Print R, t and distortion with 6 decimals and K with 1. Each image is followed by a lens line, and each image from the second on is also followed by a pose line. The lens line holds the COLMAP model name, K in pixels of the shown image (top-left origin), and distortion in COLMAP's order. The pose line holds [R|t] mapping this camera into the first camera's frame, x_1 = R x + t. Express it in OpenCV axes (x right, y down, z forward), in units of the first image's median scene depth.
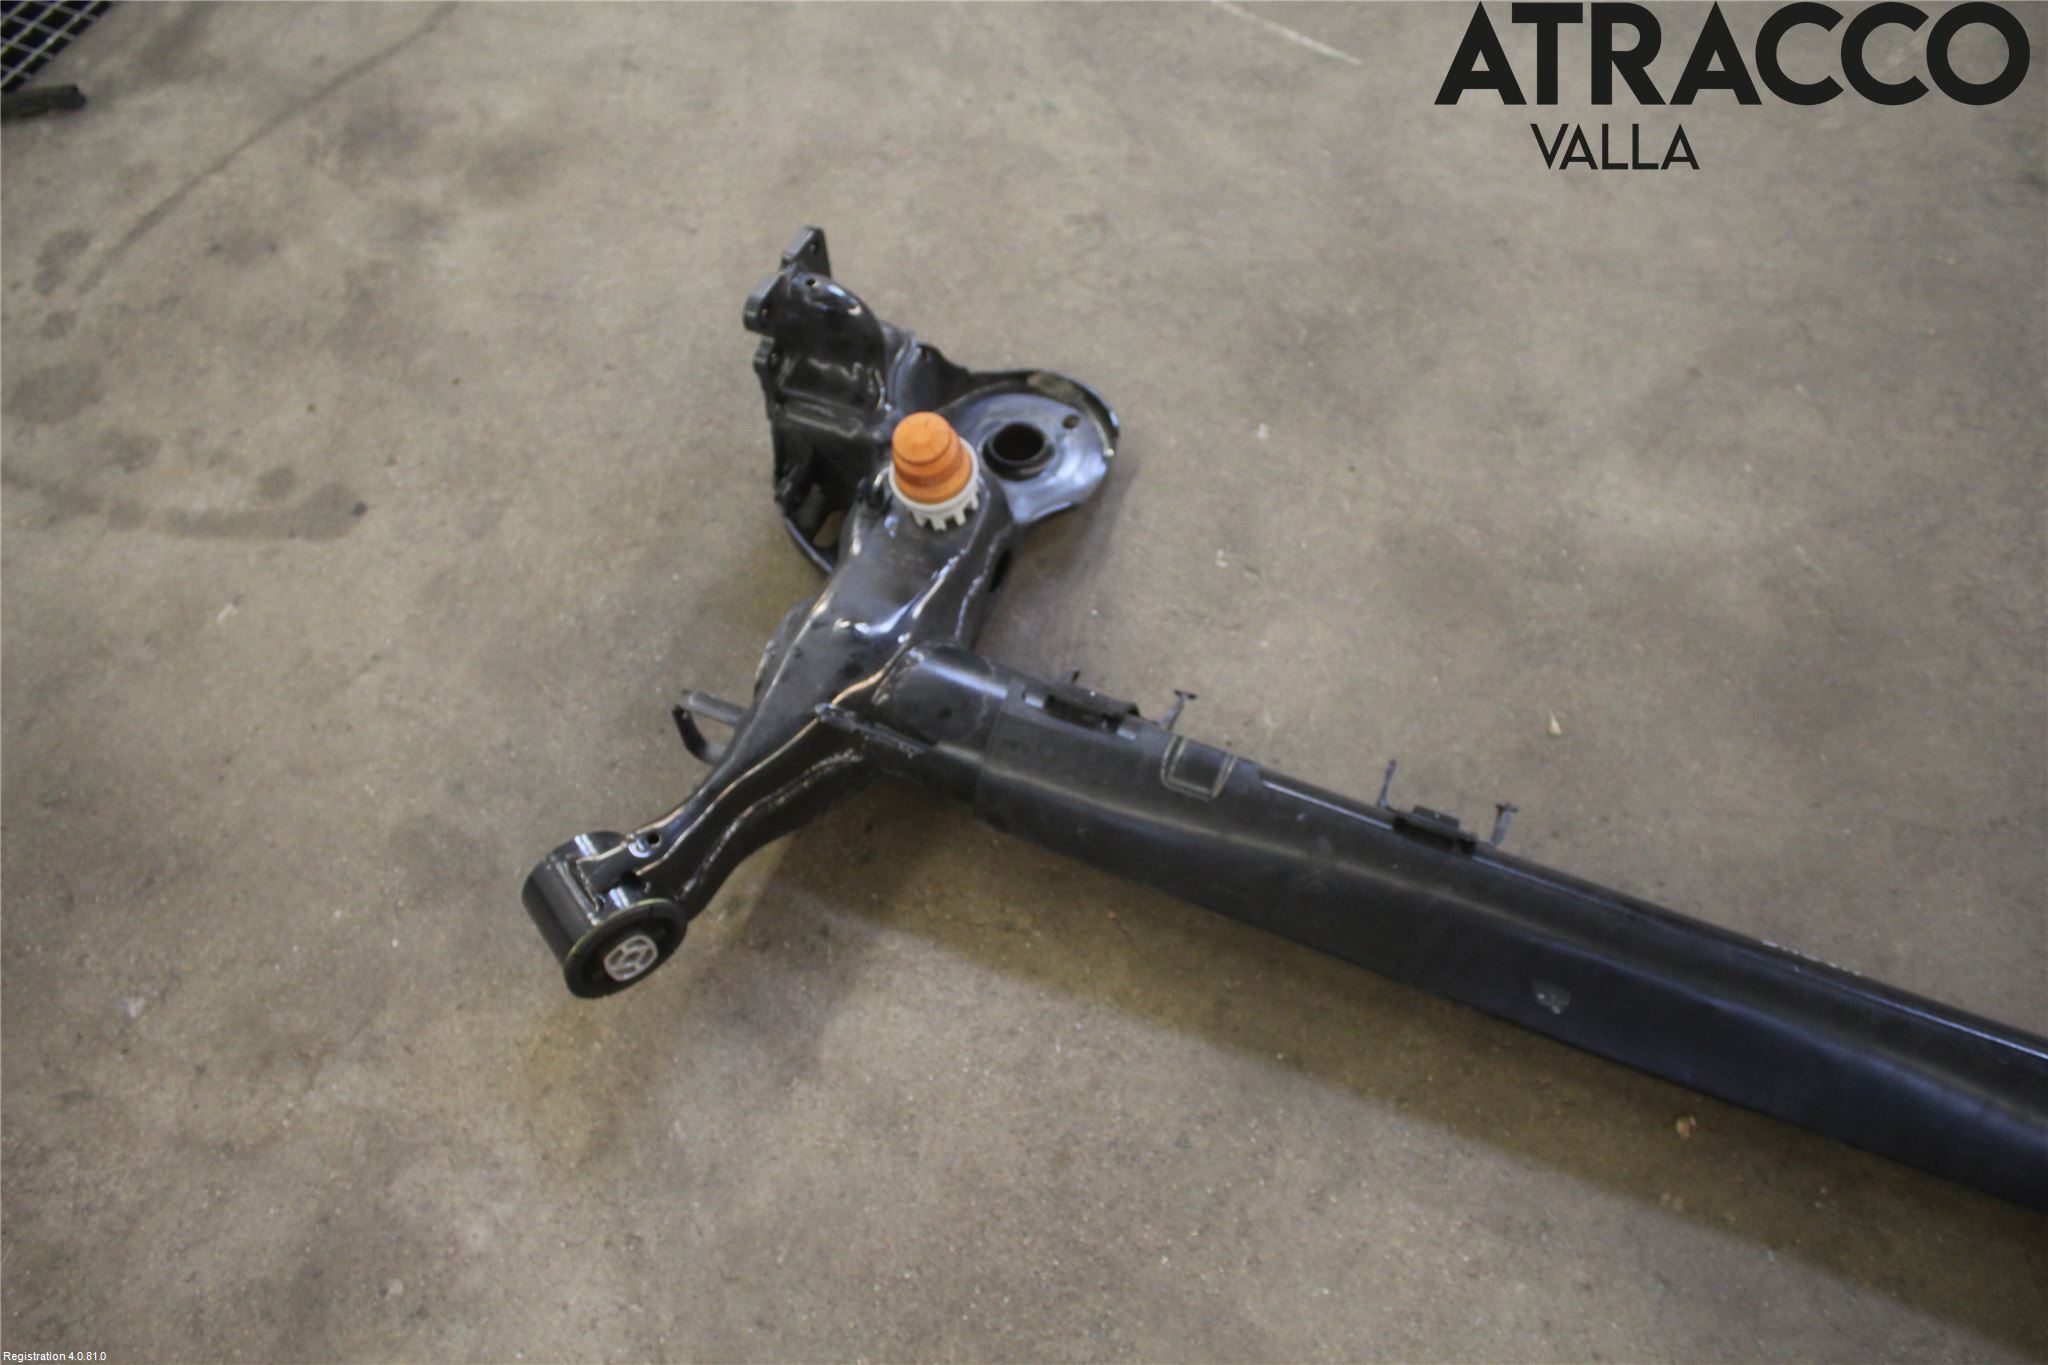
lens RADIAL K [[1685.6, 0, 1011.2], [0, 1685.6, 680.8], [0, 0, 1]] dist [-0.165484, 0.136816]
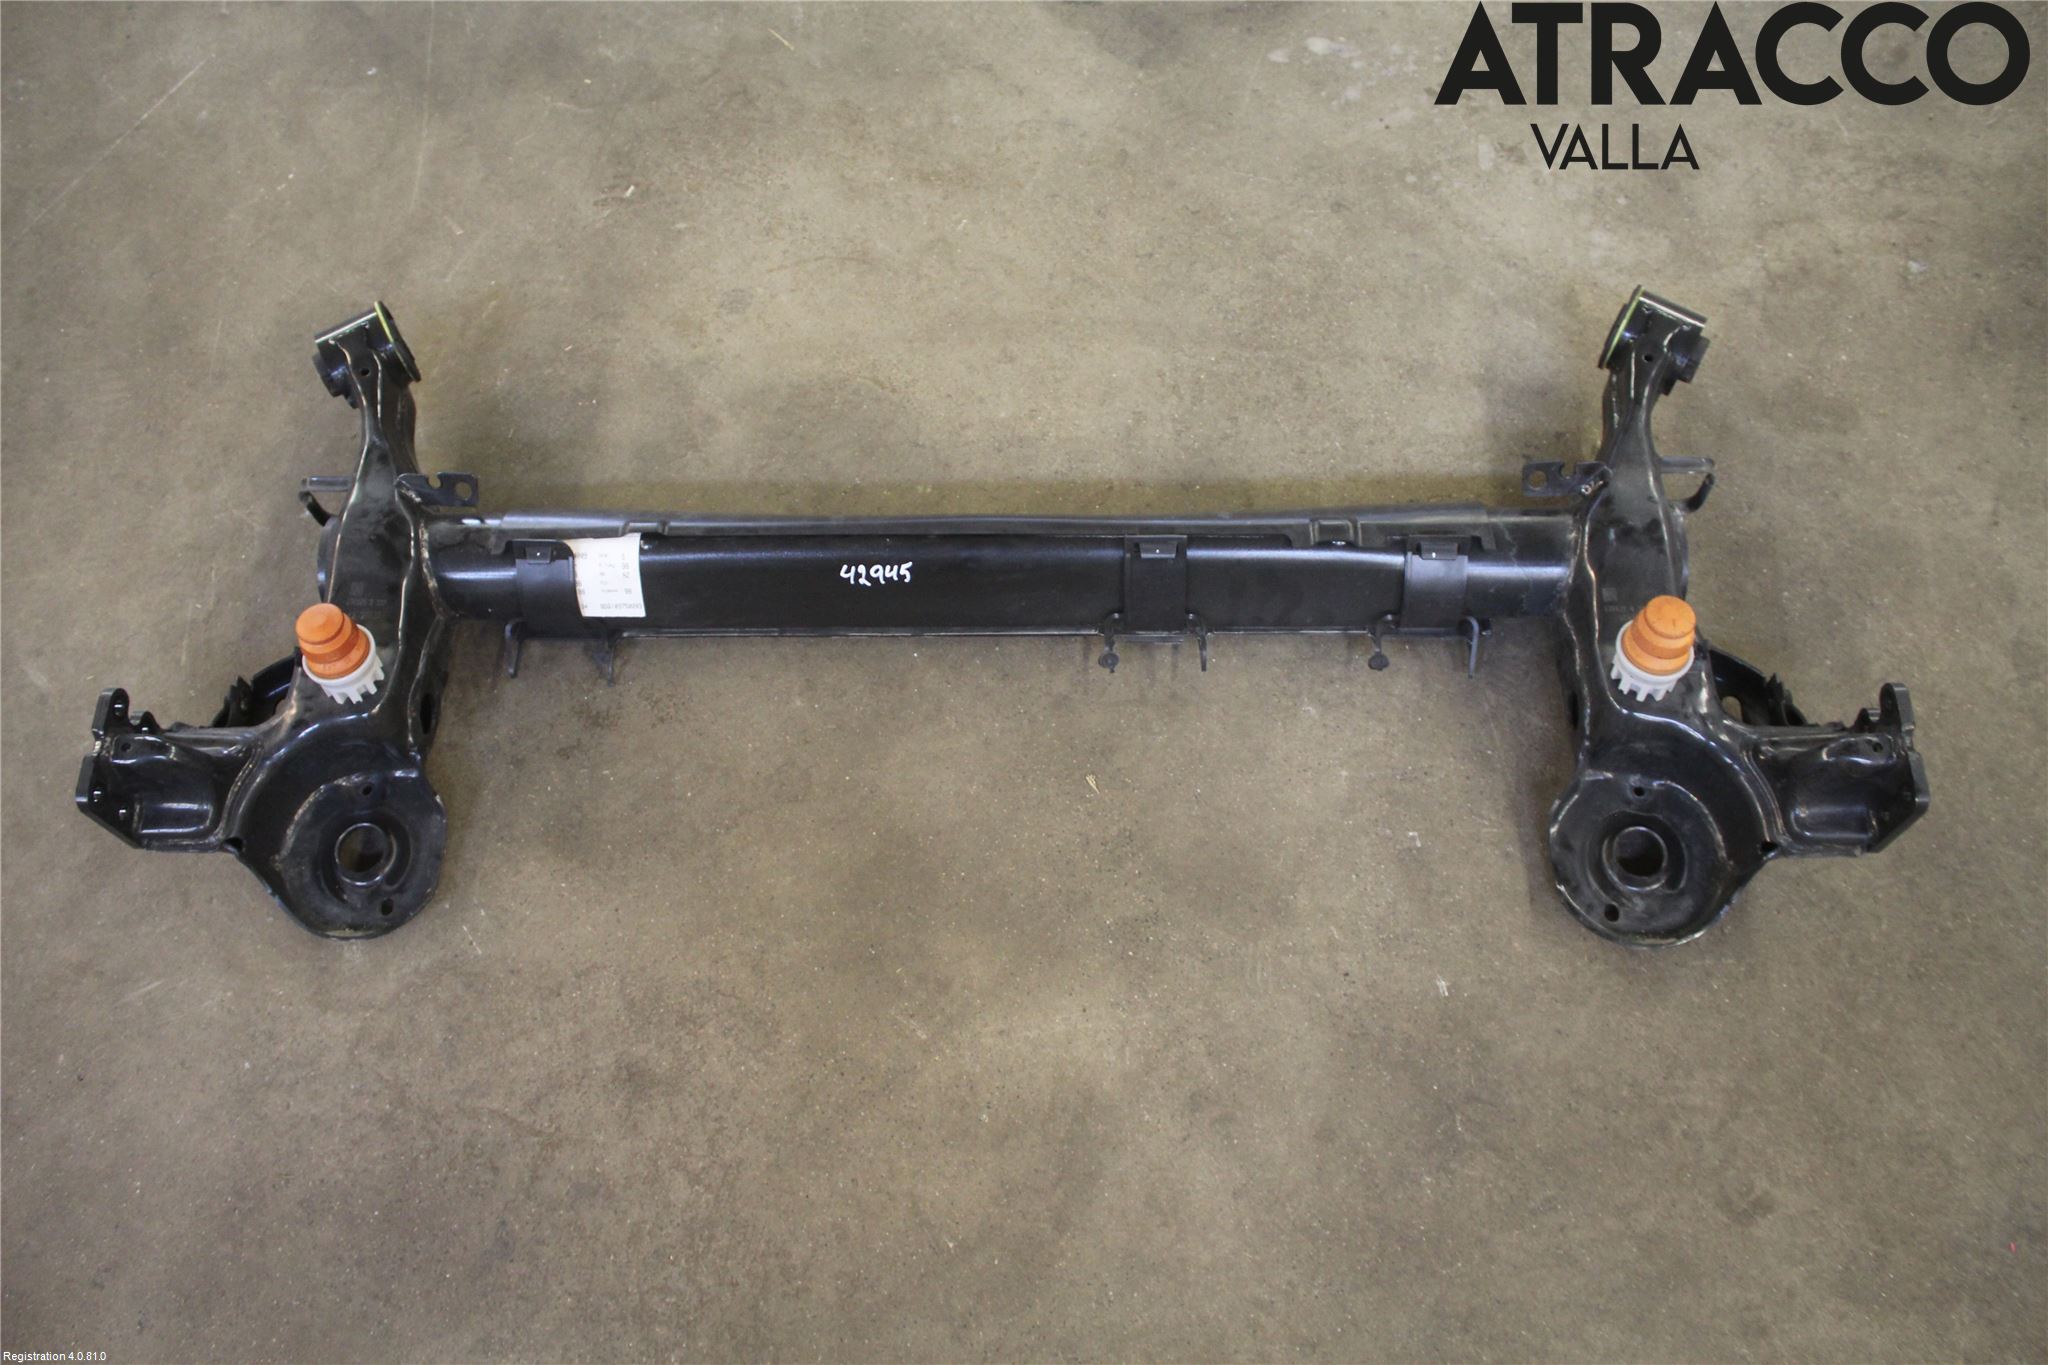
lens RADIAL K [[1685.6, 0, 1011.2], [0, 1685.6, 680.8], [0, 0, 1]] dist [-0.165484, 0.136816]
pose [[-0.913621, 0.400043, -0.072543, 0.456439], [-0.272902, -0.471155, 0.838771, -0.979728], [0.301365, 0.786116, 0.539630, 0.276606]]
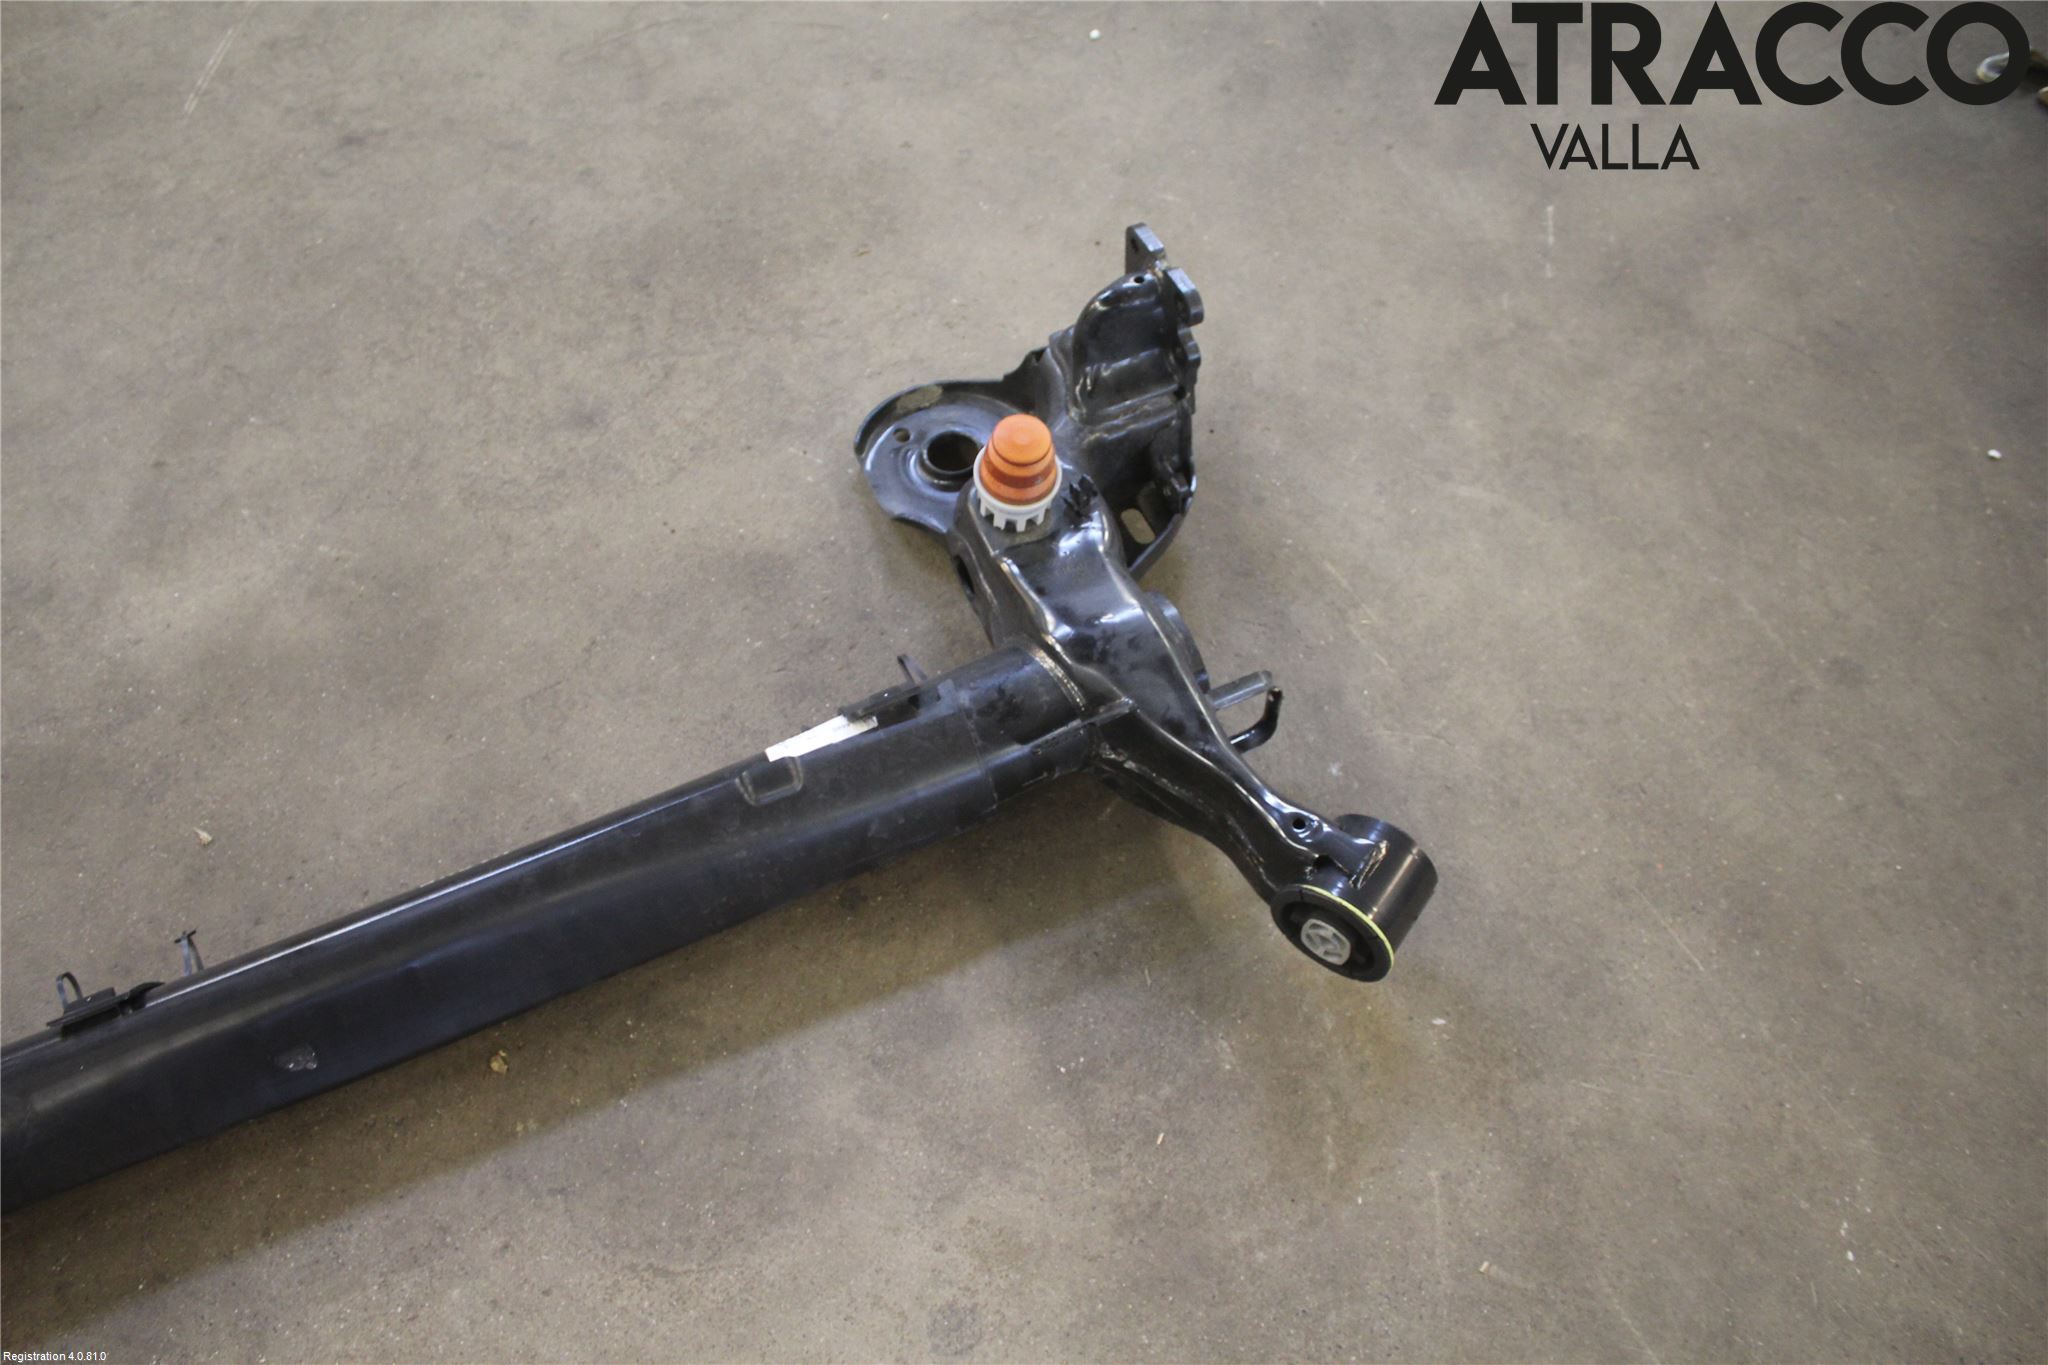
lens RADIAL K [[1685.6, 0, 1011.2], [0, 1685.6, 680.8], [0, 0, 1]] dist [-0.165484, 0.136816]
pose [[0.656912, -0.596105, 0.461655, 0.257678], [0.614298, 0.778176, 0.130693, 0.131173], [-0.437156, 0.197740, 0.877379, -0.113687]]
